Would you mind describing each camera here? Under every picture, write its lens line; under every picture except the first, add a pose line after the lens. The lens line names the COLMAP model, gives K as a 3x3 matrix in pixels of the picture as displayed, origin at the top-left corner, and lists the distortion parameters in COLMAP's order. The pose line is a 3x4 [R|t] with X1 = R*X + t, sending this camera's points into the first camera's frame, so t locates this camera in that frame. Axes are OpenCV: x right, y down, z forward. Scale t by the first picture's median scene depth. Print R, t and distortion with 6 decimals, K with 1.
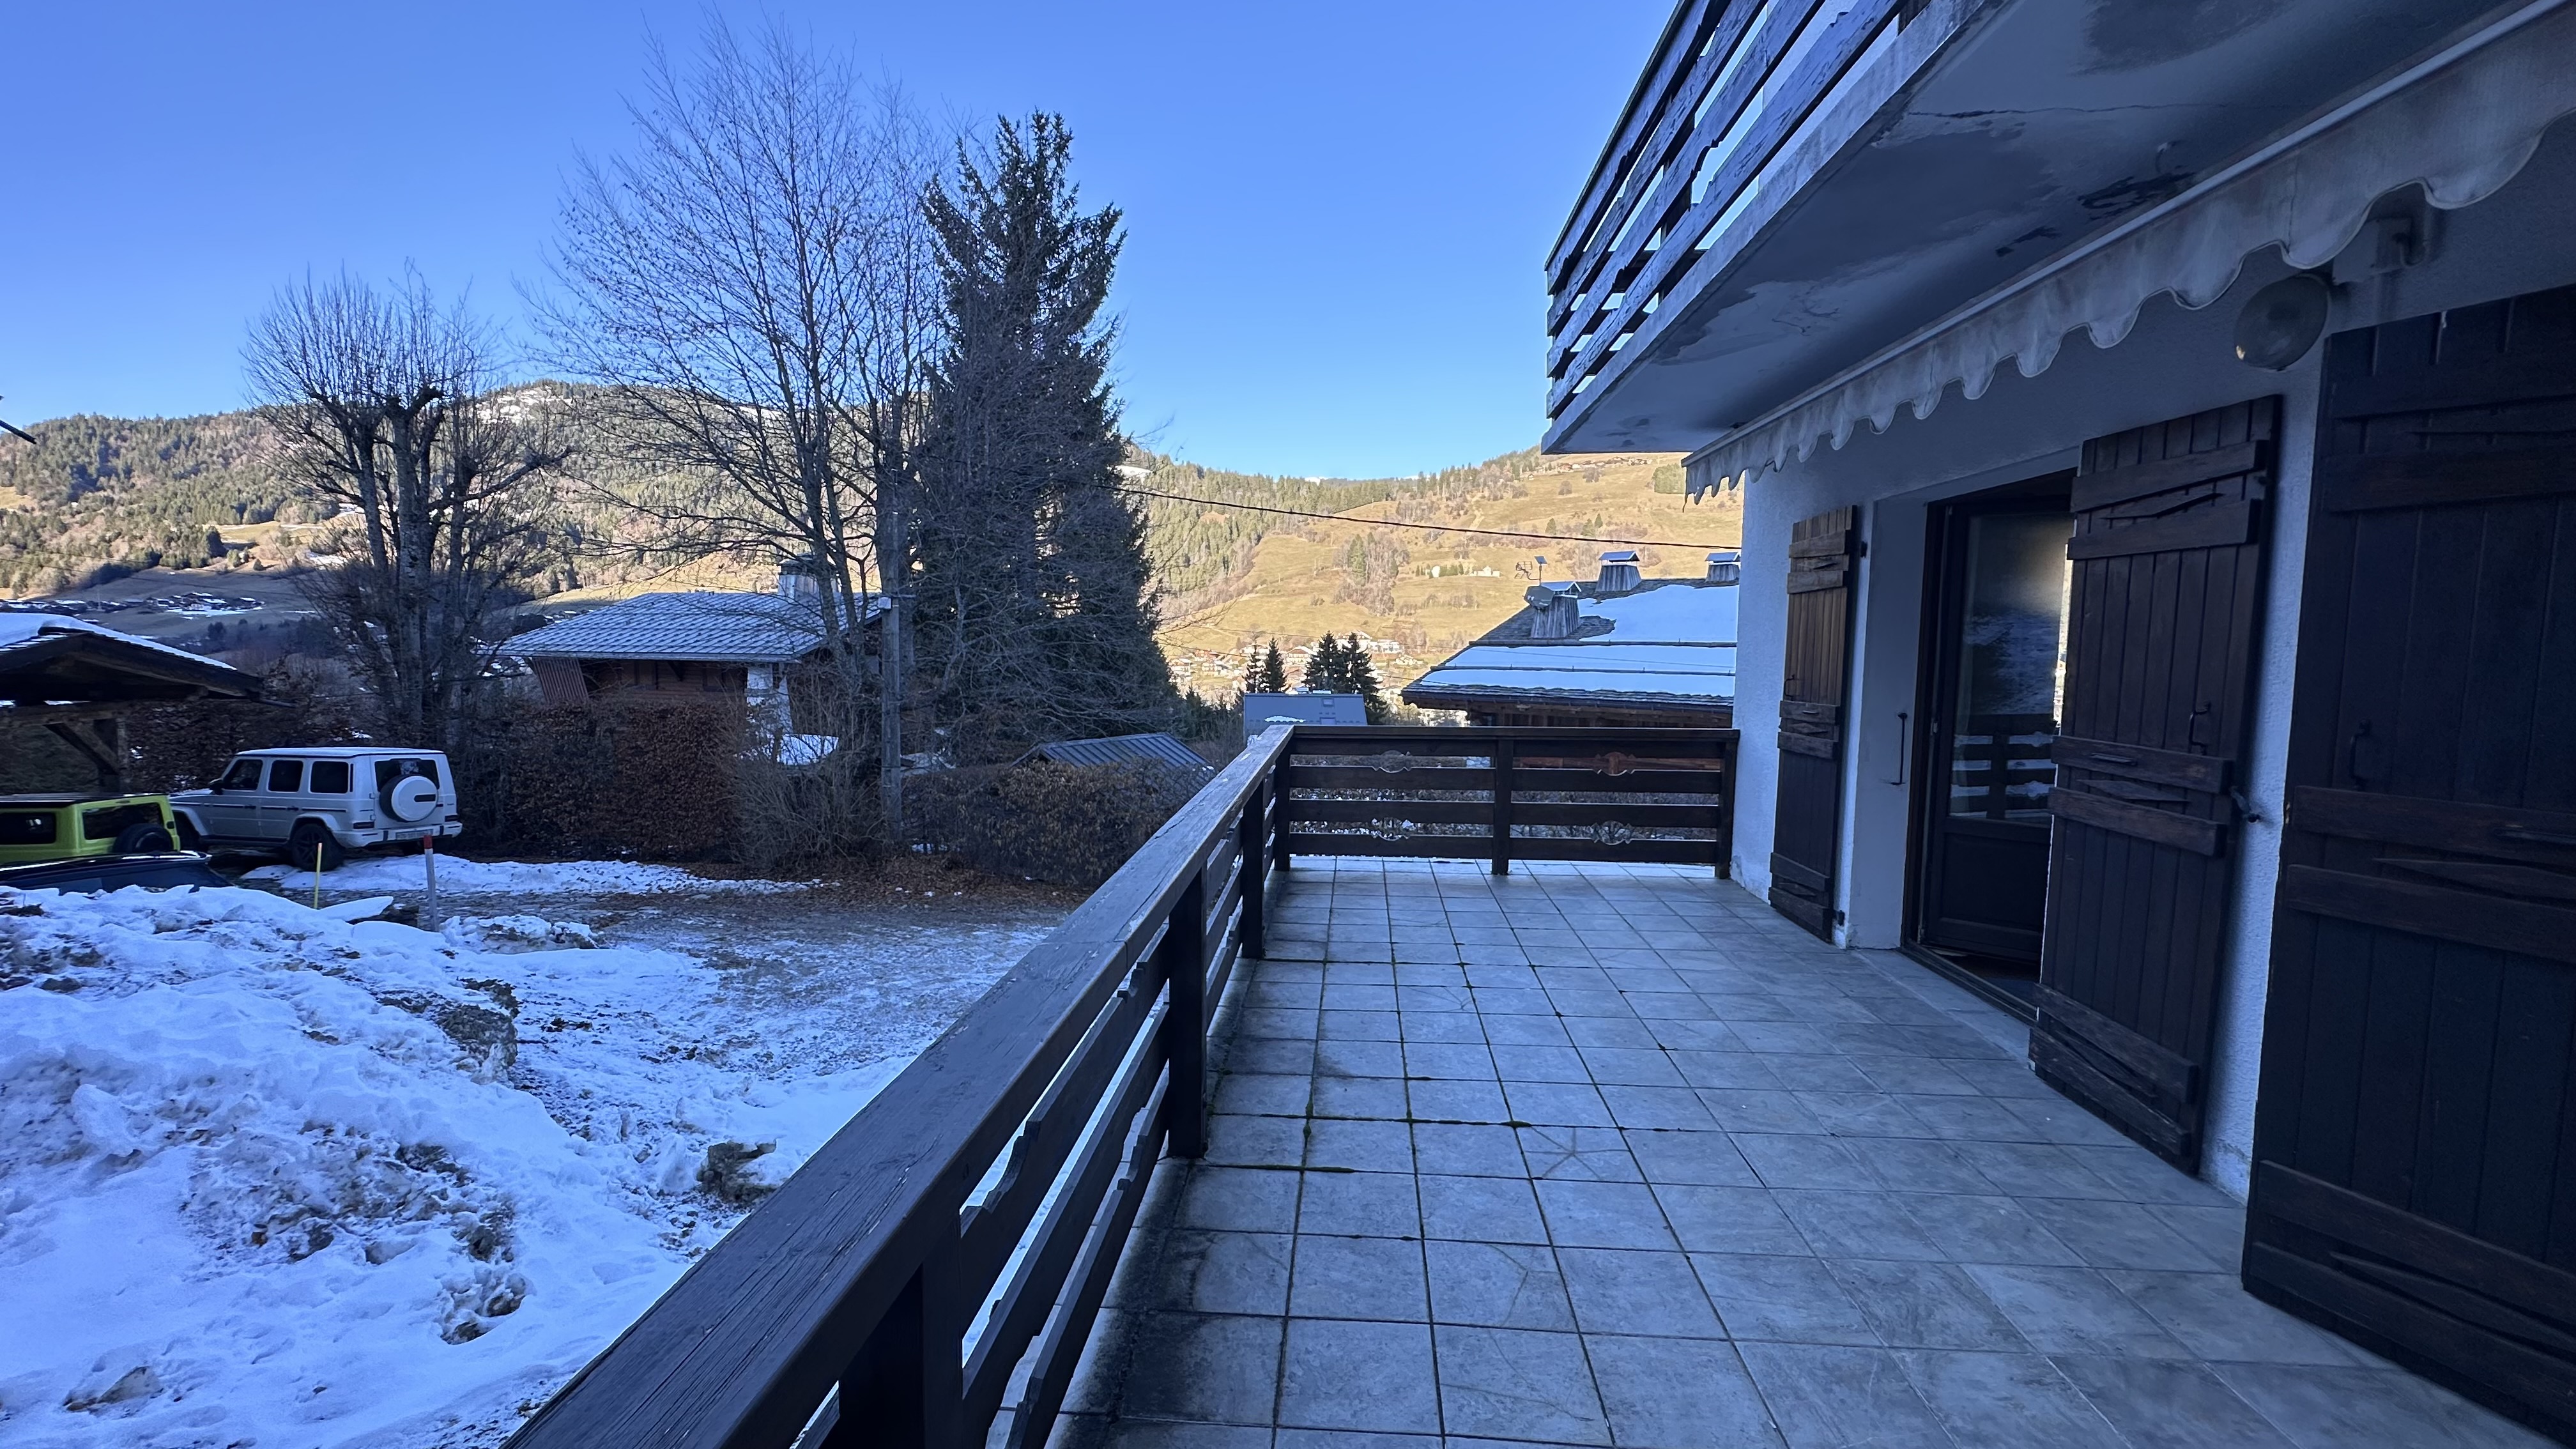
lens RADIAL K [[1020.4, 0, 1285.3], [0, 1020.4, 722.3], [0, 0, 1]] dist [0.005896, 0.000447]
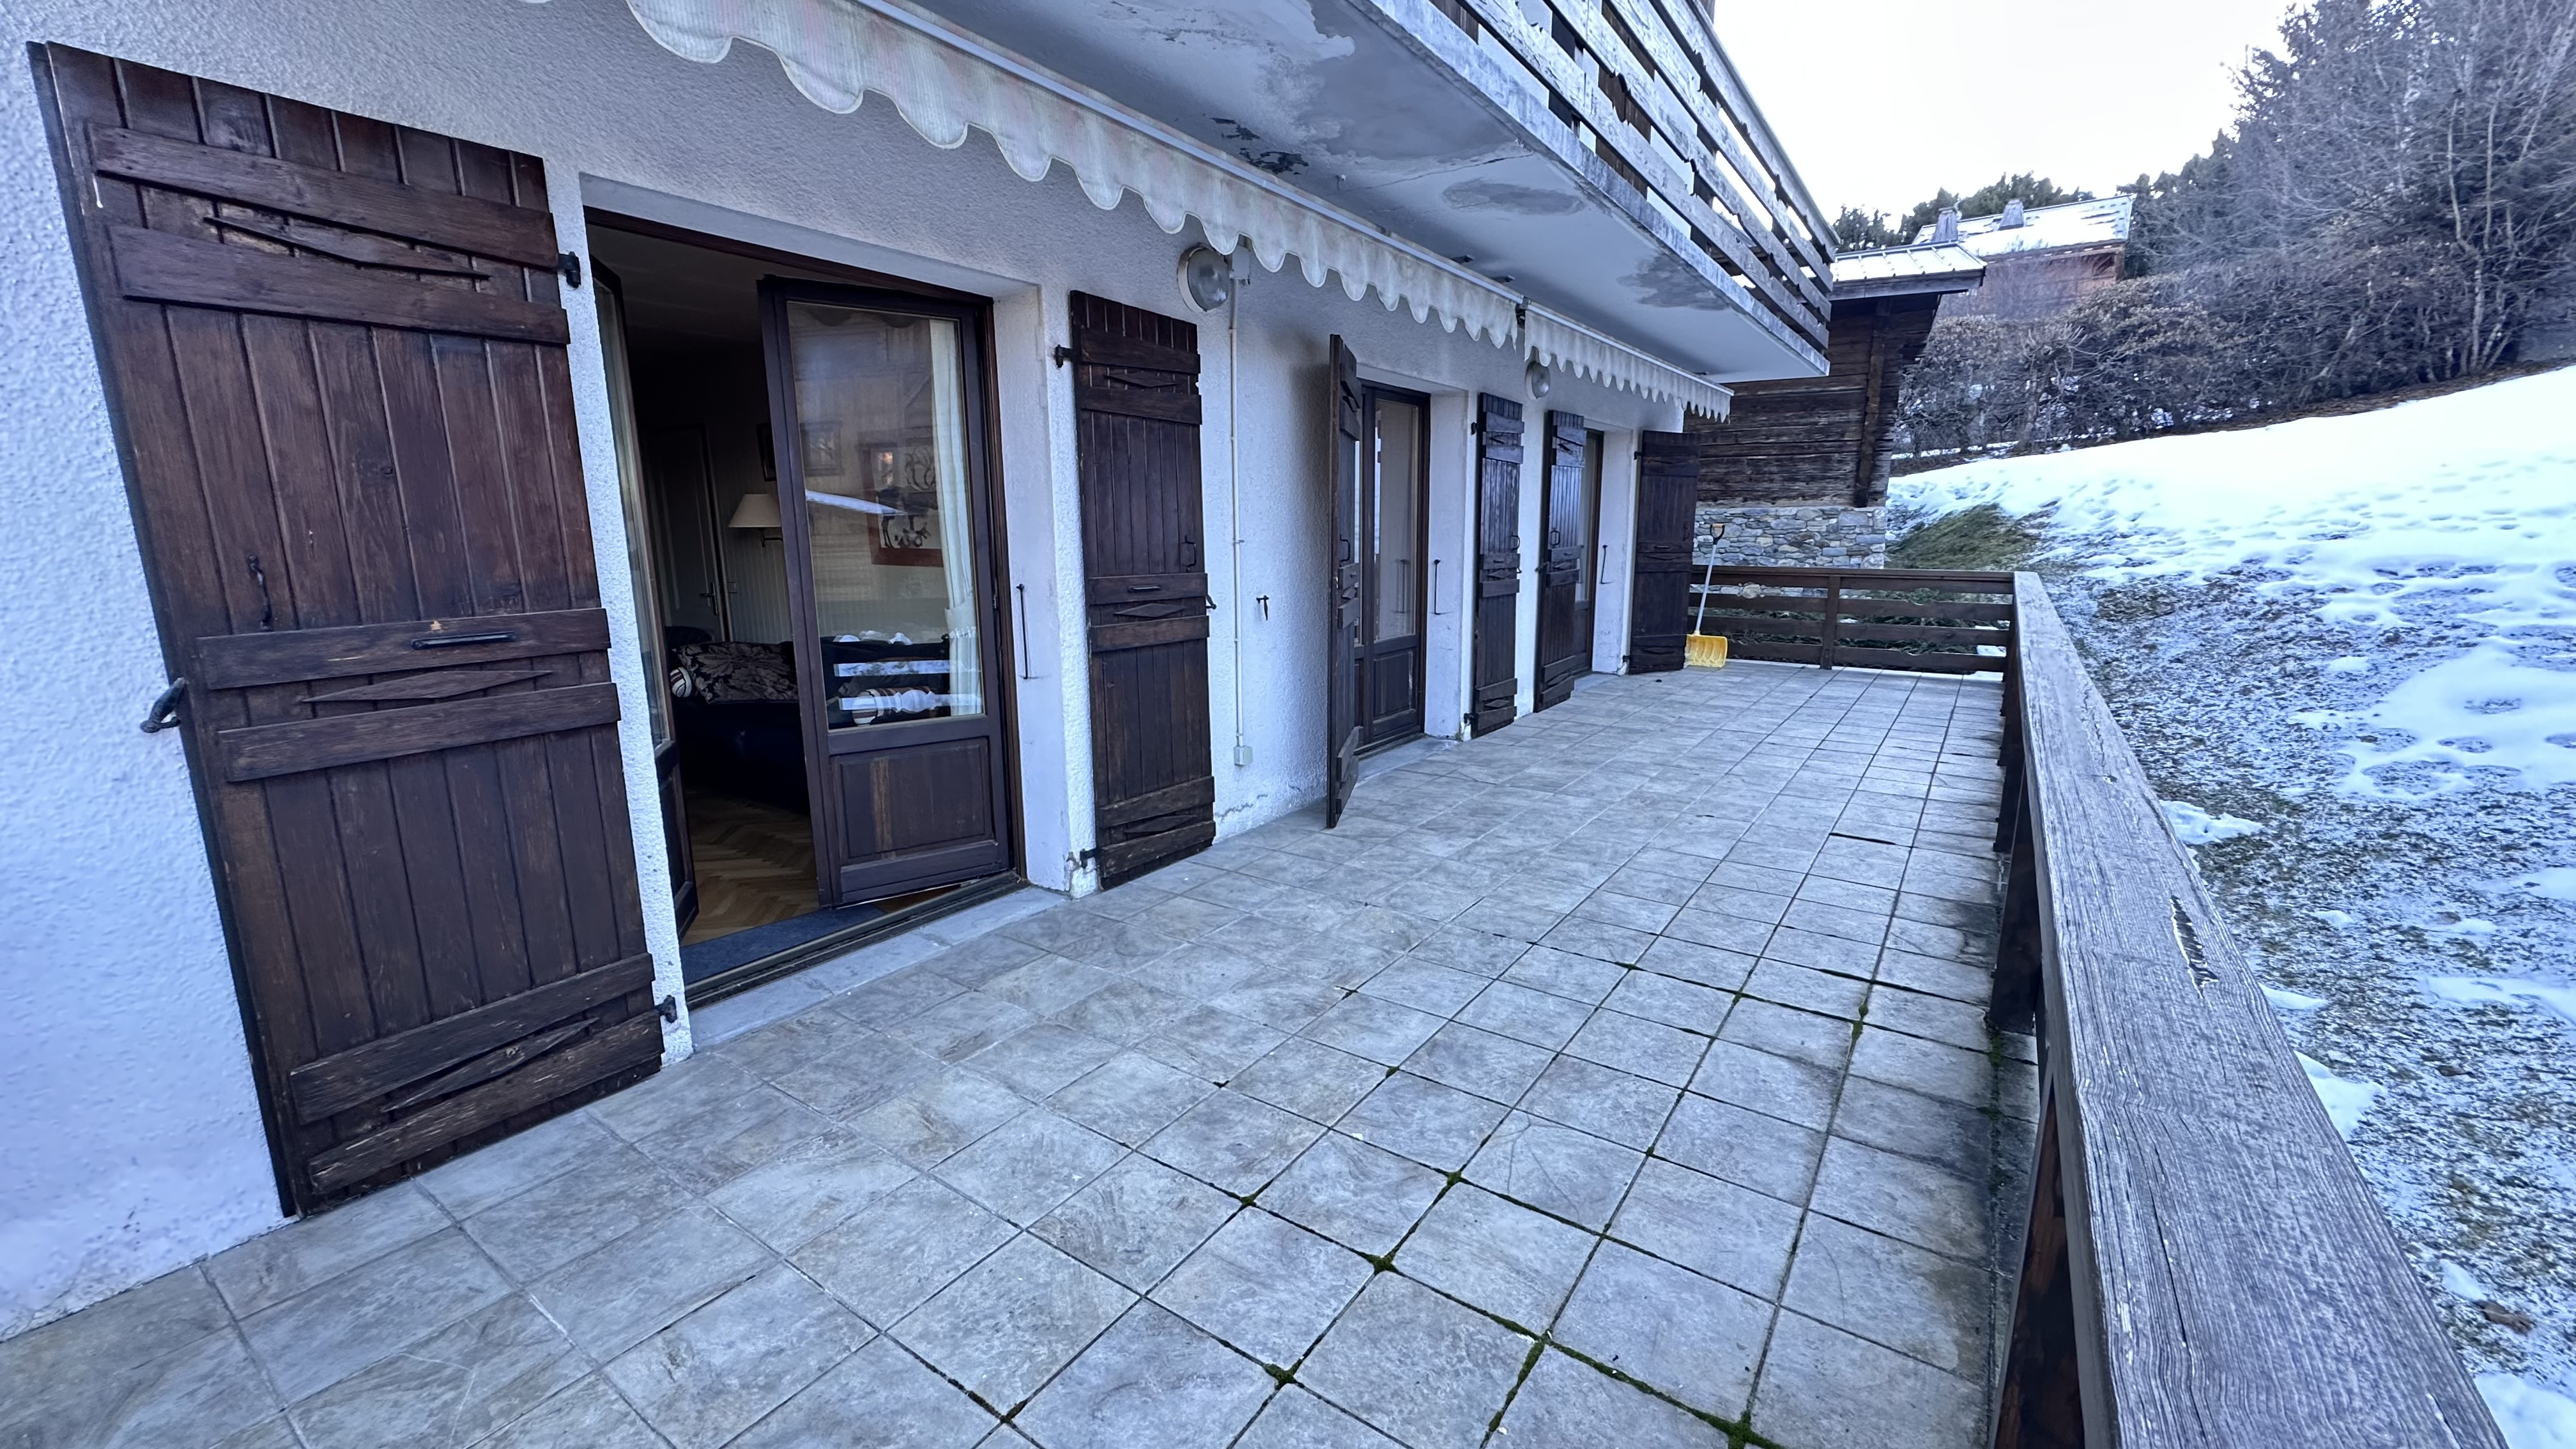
lens RADIAL K [[1020.4, 0, 1285.8], [0, 1020.4, 715.9], [0, 0, 1]] dist [0.005896, 0.000447]
pose [[-0.860196, -0.104794, 0.499080, 0.006006], [0.033390, 0.964985, 0.260172, -0.020564], [-0.508869, 0.240463, -0.826577, 0.315689]]
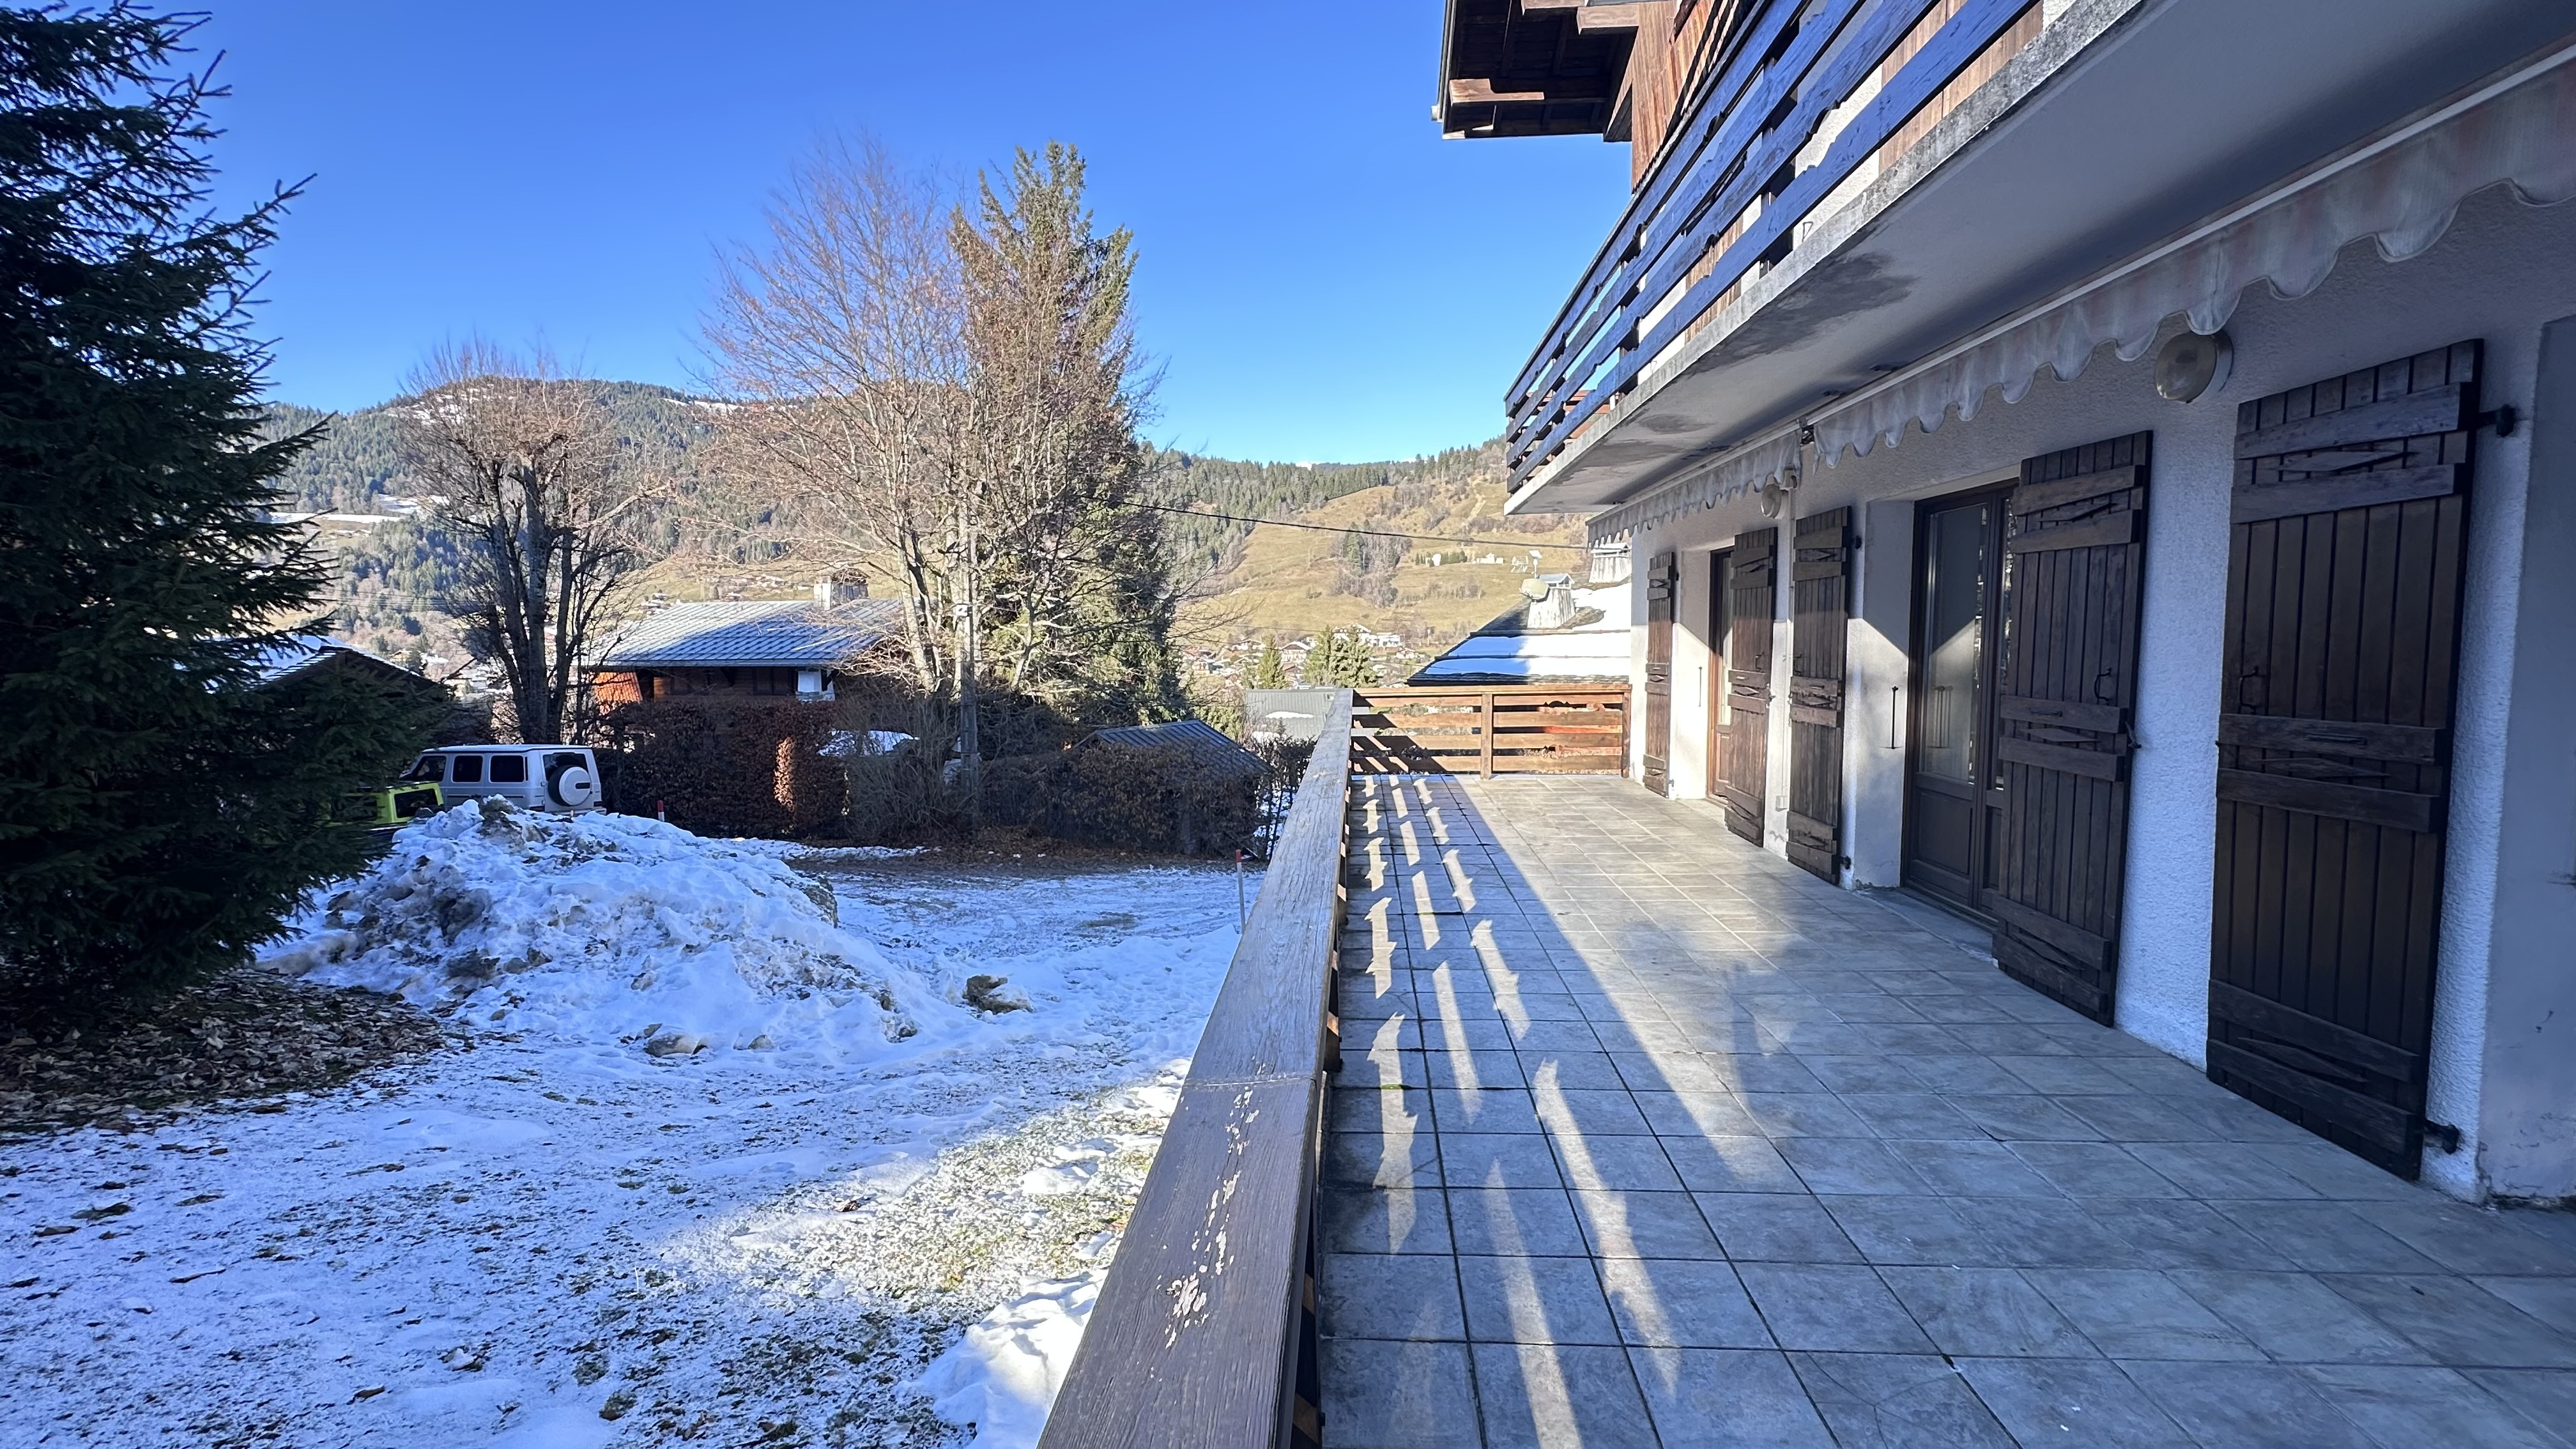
lens RADIAL K [[1092.6, 0, 1292.8], [0, 1092.6, 733.4], [0, 0, 1]] dist [-0.020396, -0.000126]
pose [[0.999693, -0.021657, 0.012058, -0.037562], [0.021543, 0.999723, 0.009466, 0.019026], [-0.012260, -0.009204, 0.999882, -0.240552]]
